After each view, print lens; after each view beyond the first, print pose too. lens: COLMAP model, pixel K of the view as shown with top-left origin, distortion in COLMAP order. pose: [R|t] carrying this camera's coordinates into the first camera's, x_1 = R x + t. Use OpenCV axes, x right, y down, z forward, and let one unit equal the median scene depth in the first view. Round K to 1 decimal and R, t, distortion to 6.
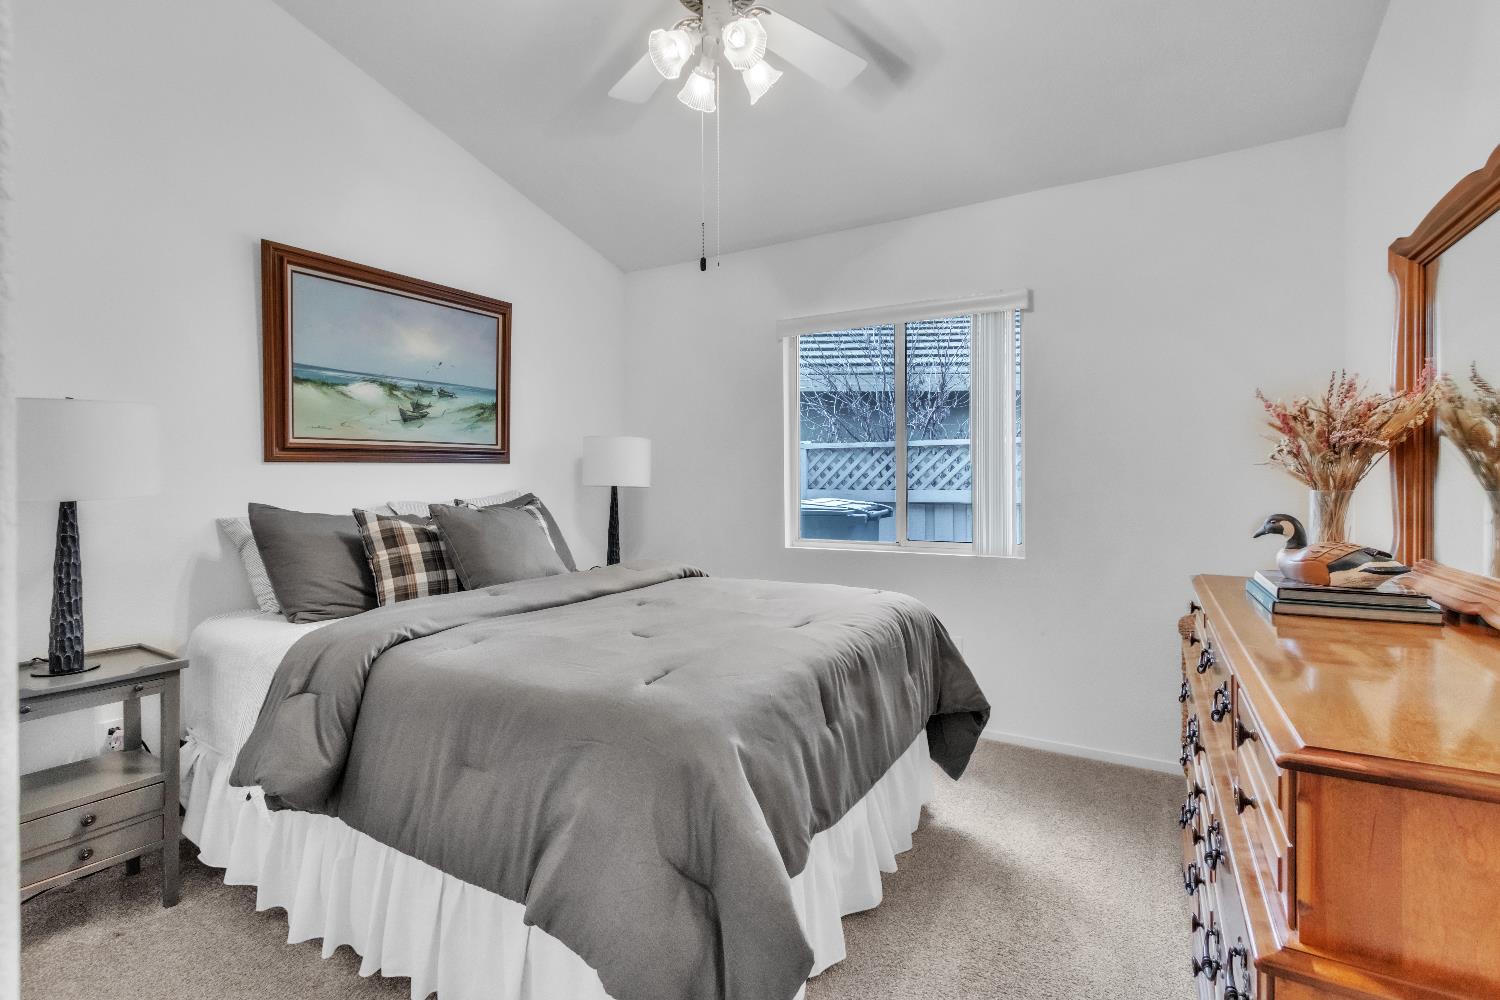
lens RADIAL K [[687.3, 0, 749.6], [0, 687.3, 483.7], [0, 0, 1]] dist [0.004313, -0.000195]
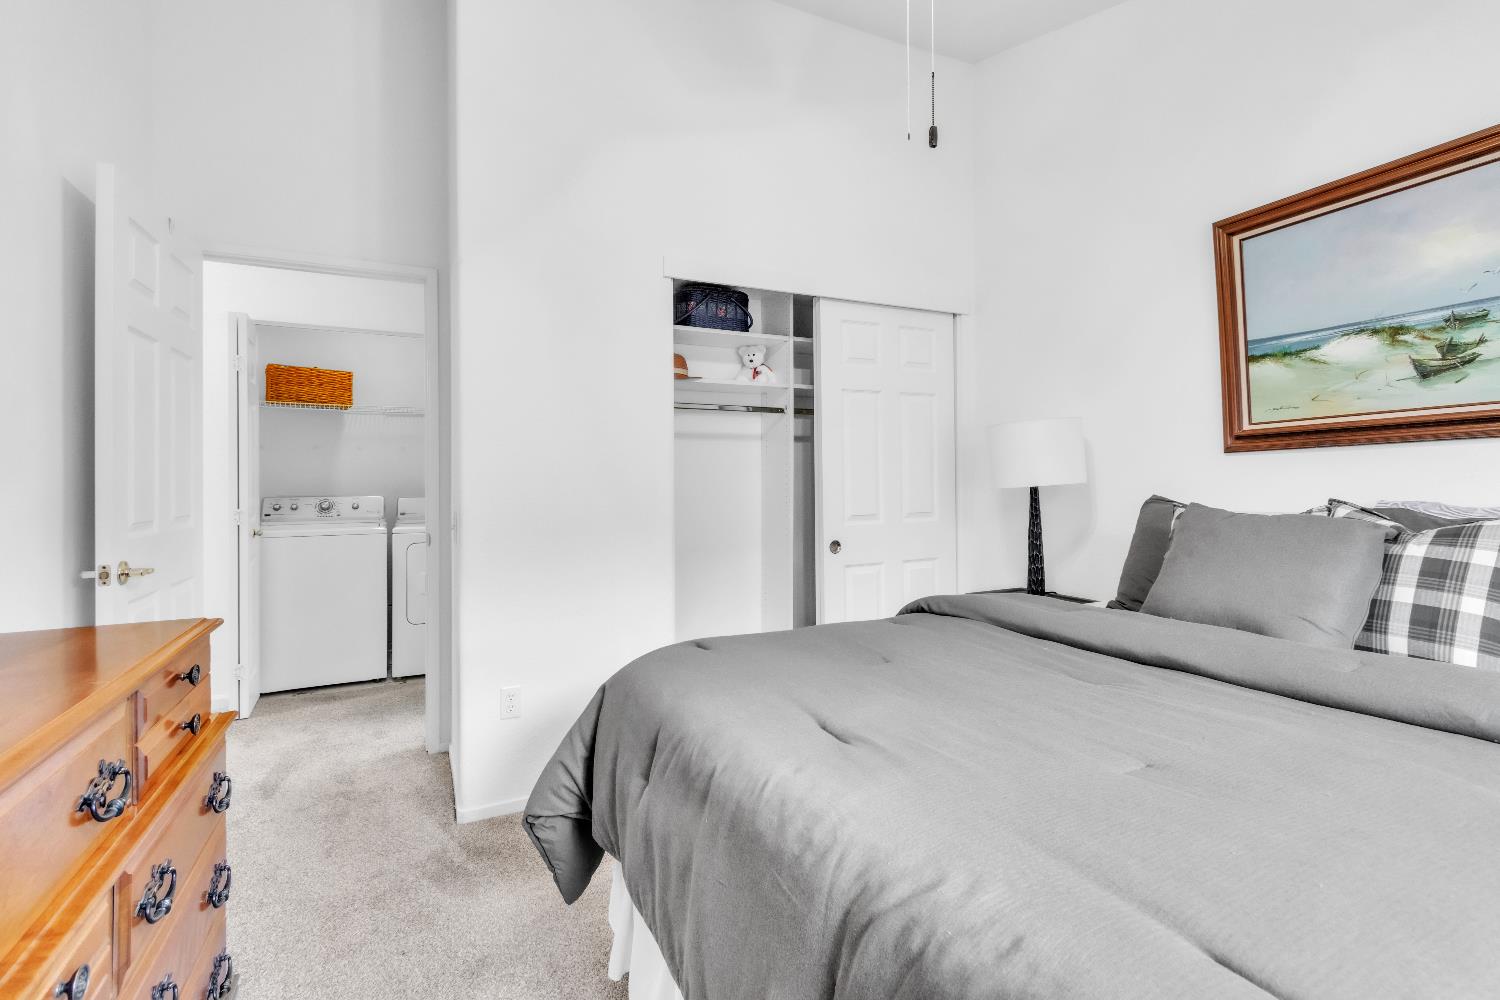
lens RADIAL K [[687.3, 0, 749.6], [0, 687.3, 483.7], [0, 0, 1]] dist [0.004313, -0.000195]
pose [[-0.541637, 0.006389, -0.840588, 0.418554], [0.007622, 0.999967, 0.002689, 0.002298], [0.840578, -0.004951, -0.541668, 0.895820]]
